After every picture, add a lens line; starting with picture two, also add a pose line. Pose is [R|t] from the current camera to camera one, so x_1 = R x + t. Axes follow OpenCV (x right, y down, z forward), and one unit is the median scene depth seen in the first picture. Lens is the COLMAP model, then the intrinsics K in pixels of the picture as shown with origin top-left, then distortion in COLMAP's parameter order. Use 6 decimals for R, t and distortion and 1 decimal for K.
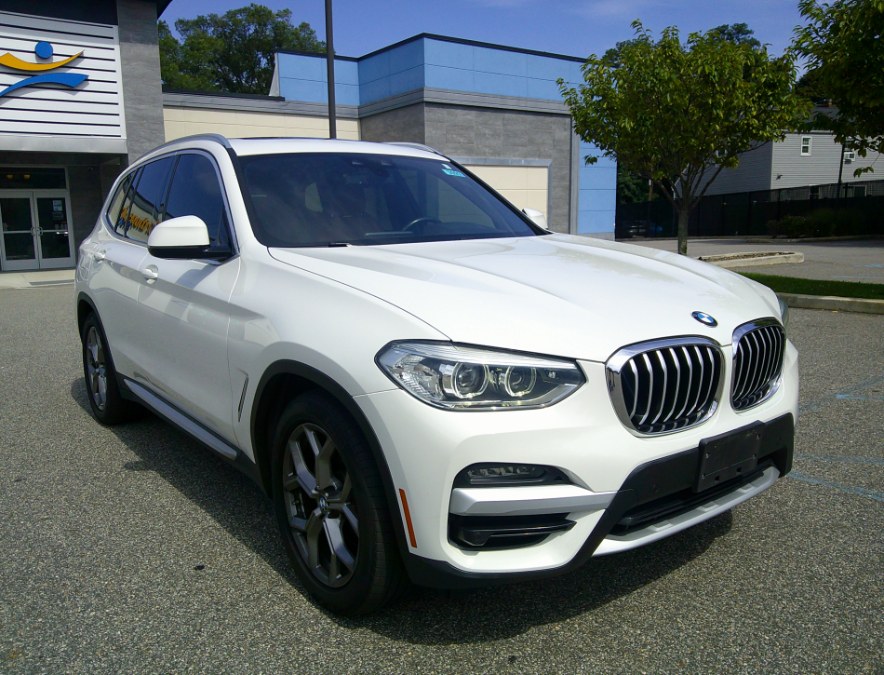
lens RADIAL K [[749.3, 0, 432.5], [0, 749.3, 338.9], [0, 0, 1]] dist [0.025275, -0.061851]
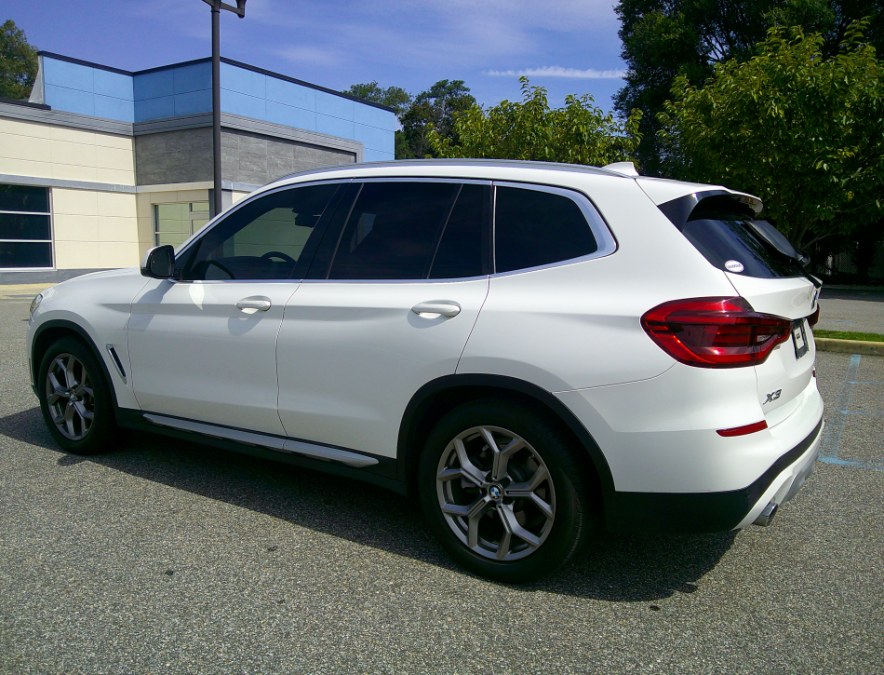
lens RADIAL K [[749.3, 0, 437.7], [0, 749.3, 338.9], [0, 0, 1]] dist [0.025275, -0.061851]
pose [[0.928363, -0.006572, 0.371617, -0.223290], [0.022146, 0.999045, -0.037655, -0.004043], [-0.371014, 0.043188, 0.927622, 0.036541]]
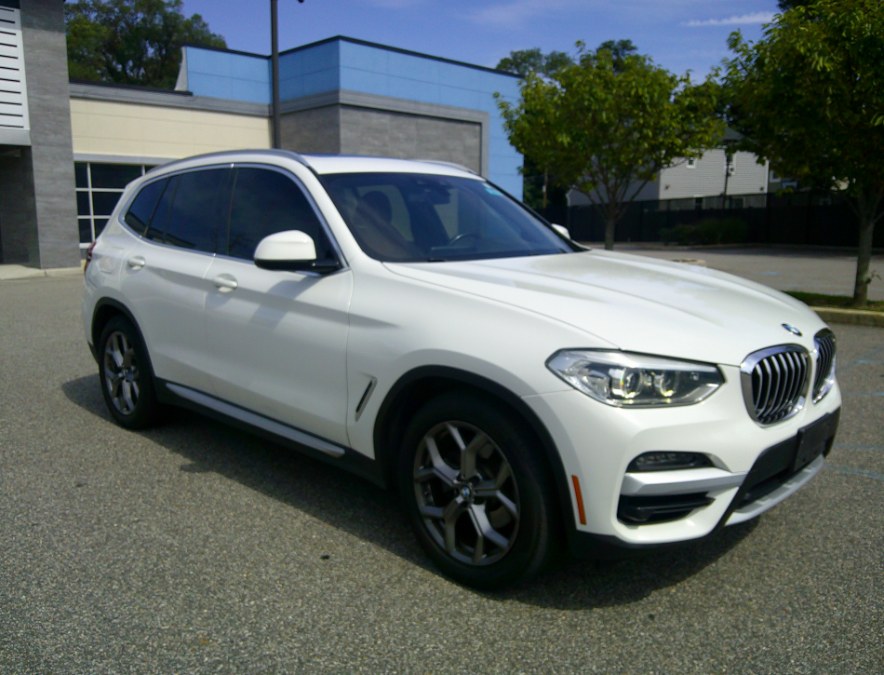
lens RADIAL K [[749.3, 0, 437.3], [0, 749.3, 338.1], [0, 0, 1]] dist [0.025275, -0.061851]
pose [[0.988769, -0.001324, 0.149448, -0.067263], [0.001591, 0.999997, -0.001671, -0.002096], [-0.149445, 0.001890, 0.988768, -0.020564]]
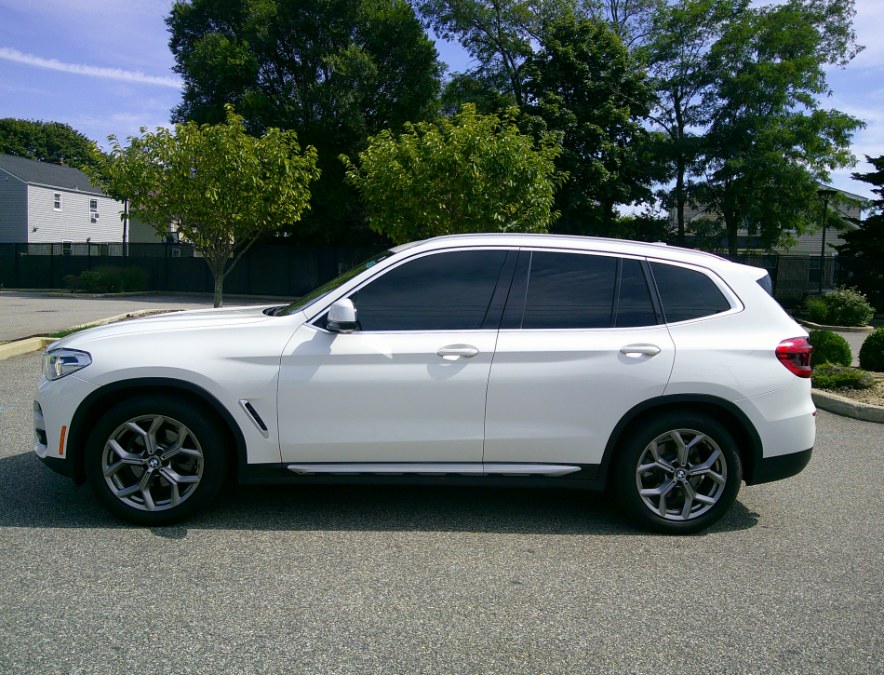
lens RADIAL K [[749.3, 0, 441.5], [0, 749.3, 359.9], [0, 0, 1]] dist [0.025275, -0.061851]
pose [[0.492186, -0.056749, 0.868638, -0.494984], [0.089481, 0.995885, 0.014360, -0.034035], [-0.865879, 0.070659, 0.495239, 0.184992]]
